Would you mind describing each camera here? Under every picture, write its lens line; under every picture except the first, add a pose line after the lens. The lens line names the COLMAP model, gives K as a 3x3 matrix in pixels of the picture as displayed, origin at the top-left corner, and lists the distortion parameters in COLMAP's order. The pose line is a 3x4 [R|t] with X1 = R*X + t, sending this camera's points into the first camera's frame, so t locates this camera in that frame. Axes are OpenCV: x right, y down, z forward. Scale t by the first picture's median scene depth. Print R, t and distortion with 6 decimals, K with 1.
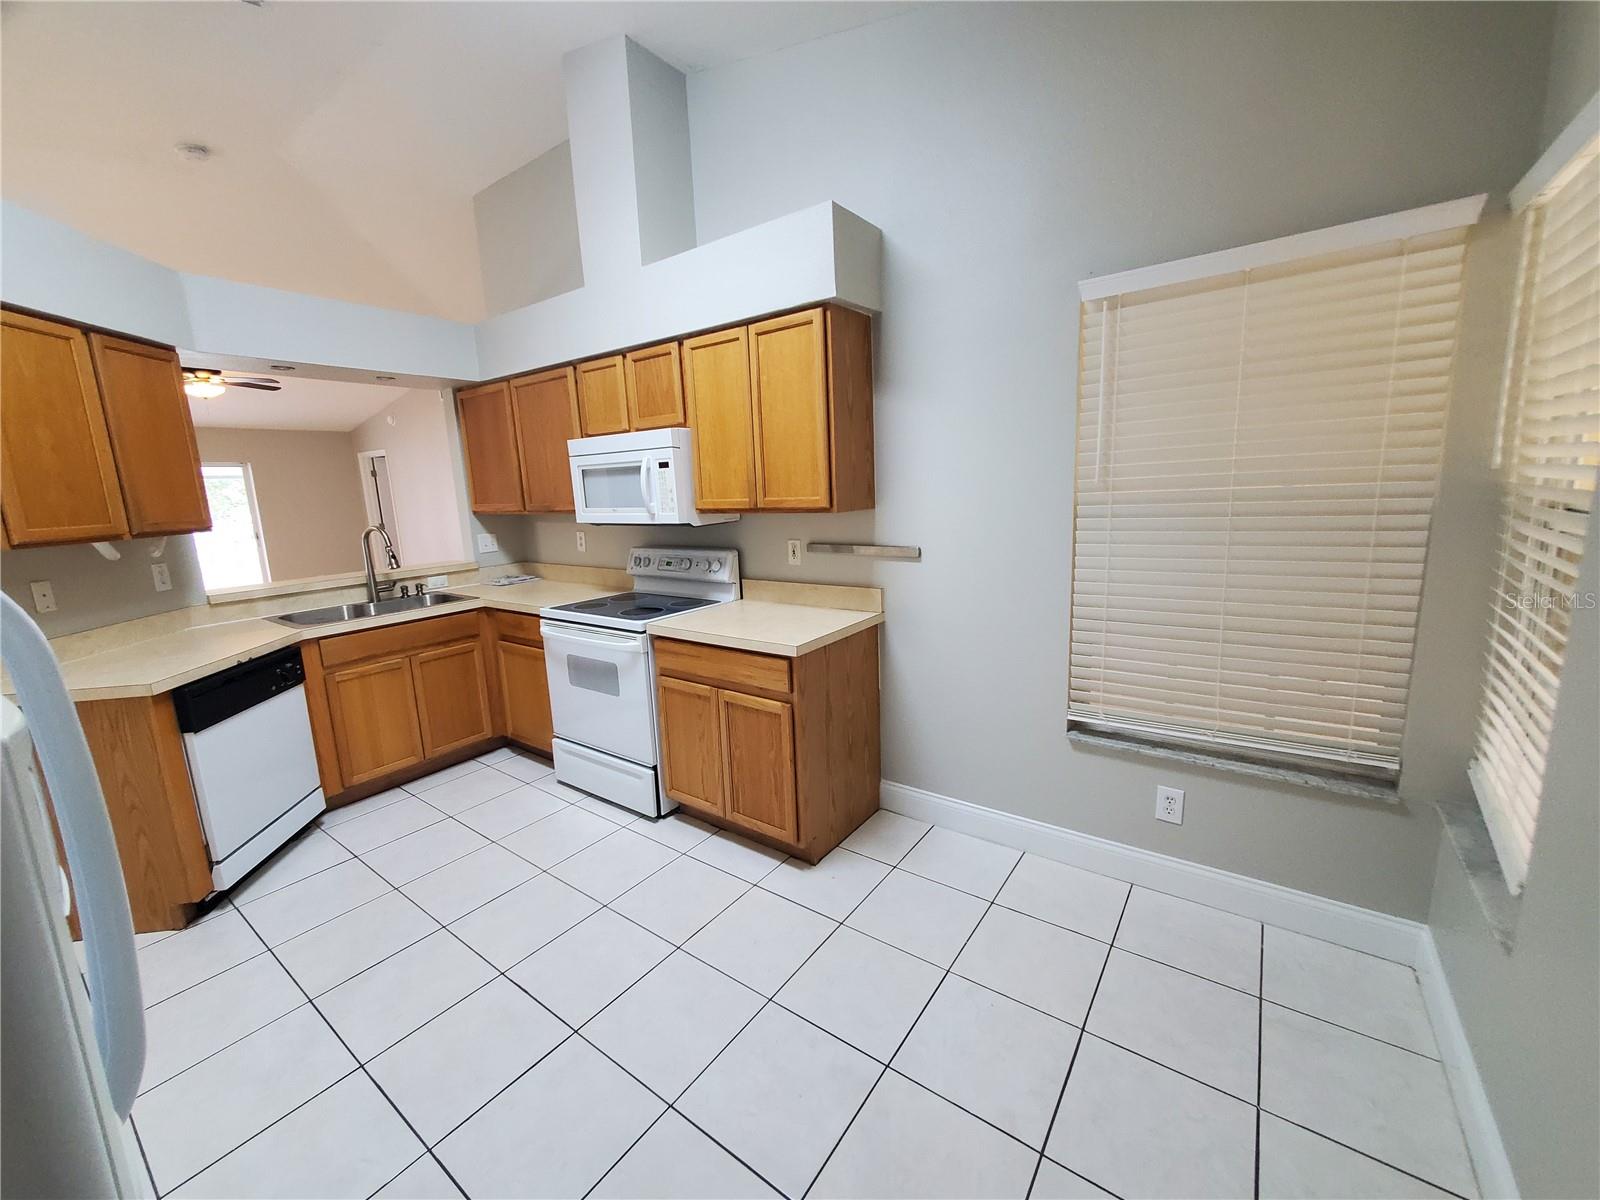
lens RADIAL K [[634.7, 0, 805.3], [0, 634.7, 595.6], [0, 0, 1]] dist [0.000943, 0.000021]
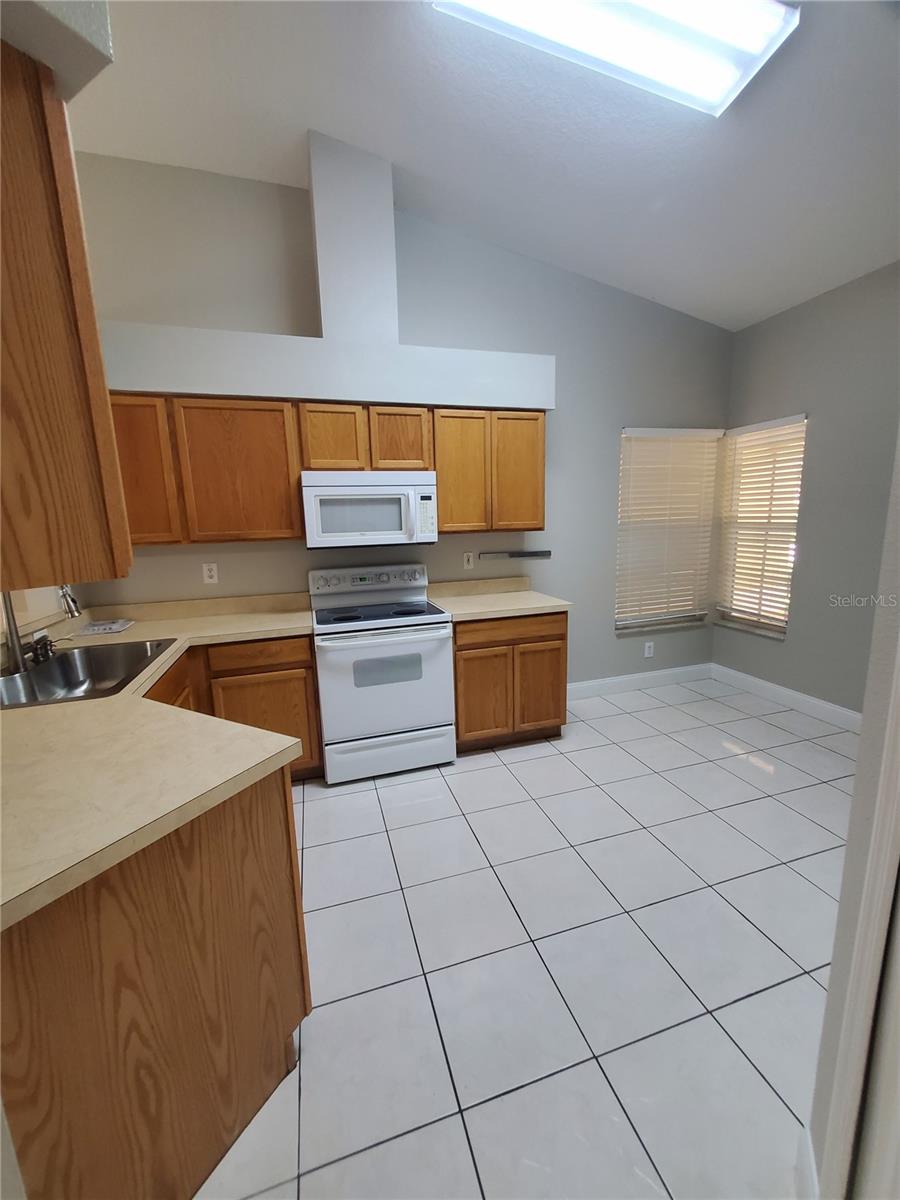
lens RADIAL K [[476.0, 0, 456.5], [0, 476.0, 603.1], [0, 0, 1]] dist [0.000943, 0.000021]
pose [[0.600840, -0.117303, 0.790716, -0.996597], [0.147164, 0.988499, 0.034819, -0.012802], [-0.785706, 0.095444, 0.611192, 0.356691]]
